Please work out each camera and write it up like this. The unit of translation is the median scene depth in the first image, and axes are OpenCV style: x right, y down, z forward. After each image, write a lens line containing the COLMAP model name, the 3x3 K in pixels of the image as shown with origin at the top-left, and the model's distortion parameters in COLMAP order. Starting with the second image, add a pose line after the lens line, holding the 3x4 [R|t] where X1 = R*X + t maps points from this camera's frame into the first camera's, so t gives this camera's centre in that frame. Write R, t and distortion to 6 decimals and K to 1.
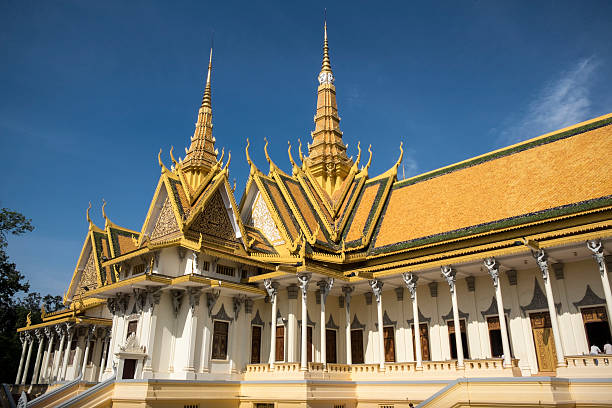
lens RADIAL K [[482.3, 0, 304.4], [0, 482.3, 196.9], [0, 0, 1]] dist [-0.014656, -0.010021]
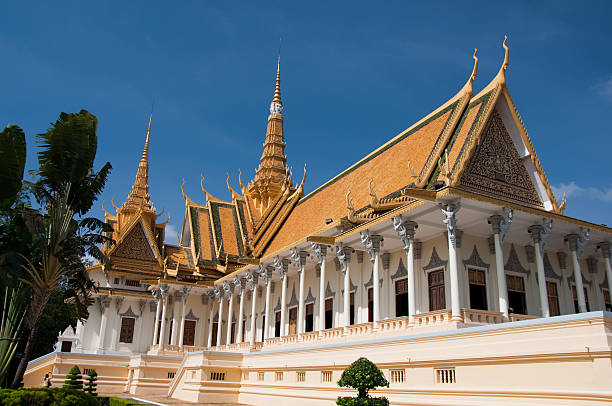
lens RADIAL K [[519.3, 0, 303.3], [0, 519.3, 204.3], [0, 0, 1]] dist [-0.102848, 0.056039]
pose [[0.939945, -0.092937, -0.328429, 0.689355], [0.105243, 0.994248, 0.019852, -0.049073], [0.324695, -0.053225, 0.944320, -0.226492]]
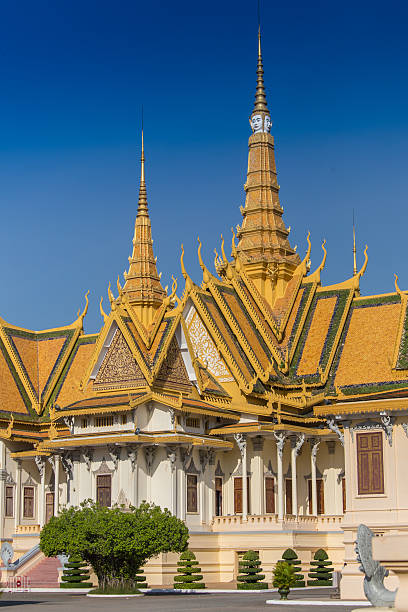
lens RADIAL K [[1238.8, 0, 201.2], [0, 1238.8, 304.3], [0, 0, 1]] dist [0.036153, 0.000000]
pose [[0.989682, 0.018329, 0.142103, -0.409319], [-0.043796, 0.983015, 0.178223, -0.424668], [-0.136422, -0.182607, 0.973675, -1.115213]]
